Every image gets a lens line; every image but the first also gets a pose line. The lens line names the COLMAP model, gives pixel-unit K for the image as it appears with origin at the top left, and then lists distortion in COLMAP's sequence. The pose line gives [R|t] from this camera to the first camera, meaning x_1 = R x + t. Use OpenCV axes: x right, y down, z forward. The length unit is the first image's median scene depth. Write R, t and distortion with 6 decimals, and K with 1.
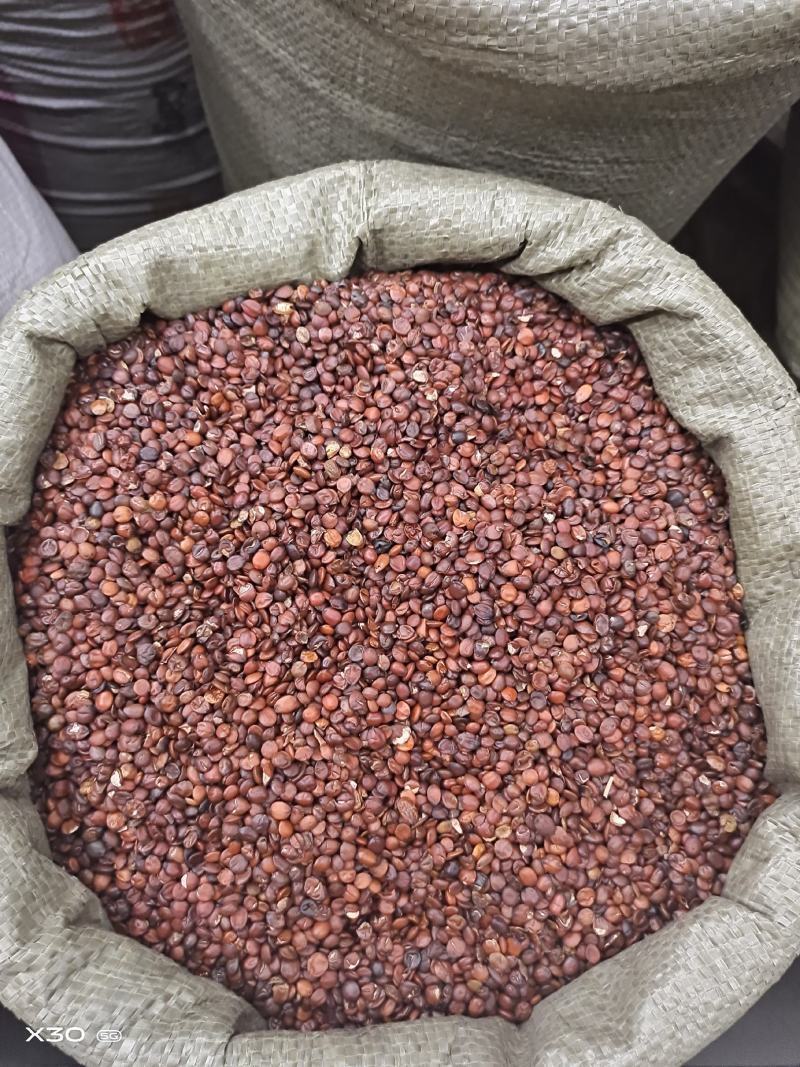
lens RADIAL K [[827.8, 0, 400.5], [0, 827.8, 532.7], [0, 0, 1]] dist [0.004378, -0.017304]
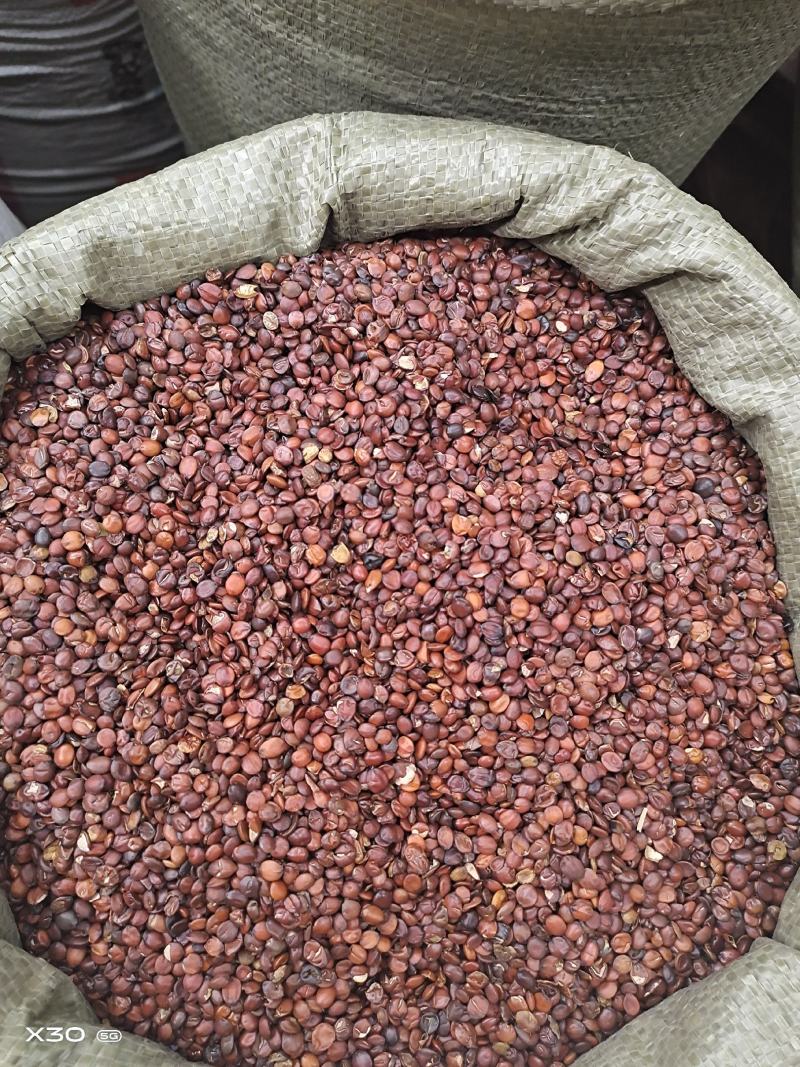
lens RADIAL K [[827.8, 0, 400.0], [0, 827.8, 533.2], [0, 0, 1]] dist [0.004378, -0.017304]
pose [[0.998781, -0.049059, -0.005395, 0.012609], [0.049238, 0.997967, 0.040469, -0.046912], [0.003399, -0.040685, 0.999166, 0.127565]]
